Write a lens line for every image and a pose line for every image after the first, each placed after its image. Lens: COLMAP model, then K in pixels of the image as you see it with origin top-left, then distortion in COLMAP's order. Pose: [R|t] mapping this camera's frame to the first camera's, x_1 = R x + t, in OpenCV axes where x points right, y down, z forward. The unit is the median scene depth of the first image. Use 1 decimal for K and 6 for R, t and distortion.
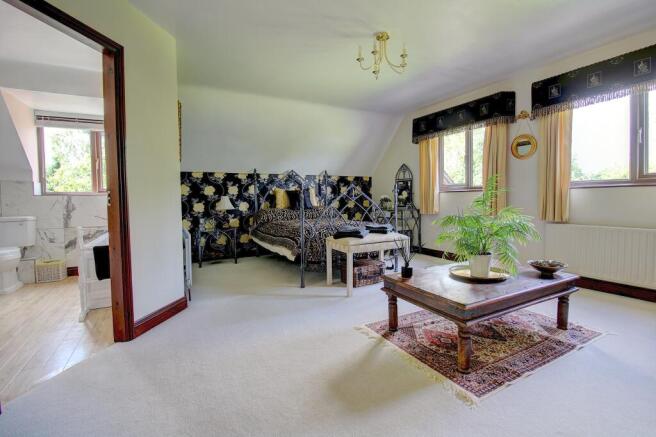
lens RADIAL K [[308.5, 0, 328.5], [0, 308.5, 213.1], [0, 0, 1]] dist [-0.017517, -0.002802]
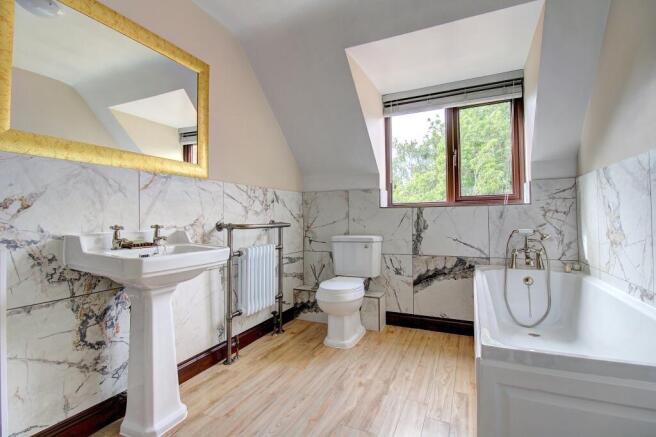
lens RADIAL K [[308.5, 0, 330.0], [0, 308.5, 213.8], [0, 0, 1]] dist [-0.017517, -0.002802]
pose [[0.590244, -0.001405, -0.807223, -0.429046], [-0.025238, 0.999478, -0.020193, -0.024550], [0.806830, 0.032292, 0.589900, 0.447233]]
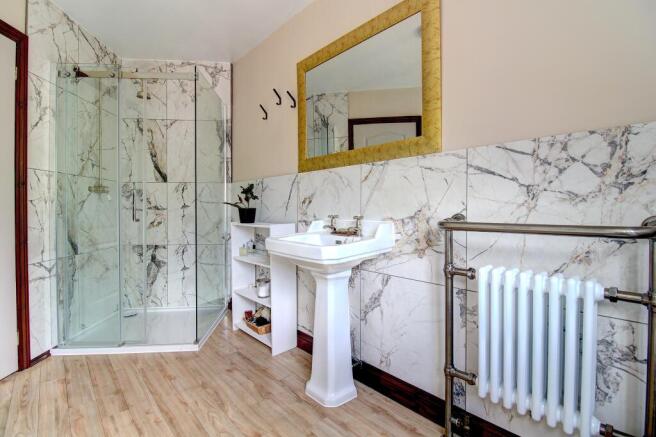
lens RADIAL K [[308.5, 0, 331.7], [0, 308.5, 216.8], [0, 0, 1]] dist [-0.017517, -0.002802]
pose [[-0.971496, 0.019157, -0.236281, -0.606003], [0.006238, 0.998450, 0.055304, -0.029408], [0.236974, 0.052254, -0.970110, 0.685773]]
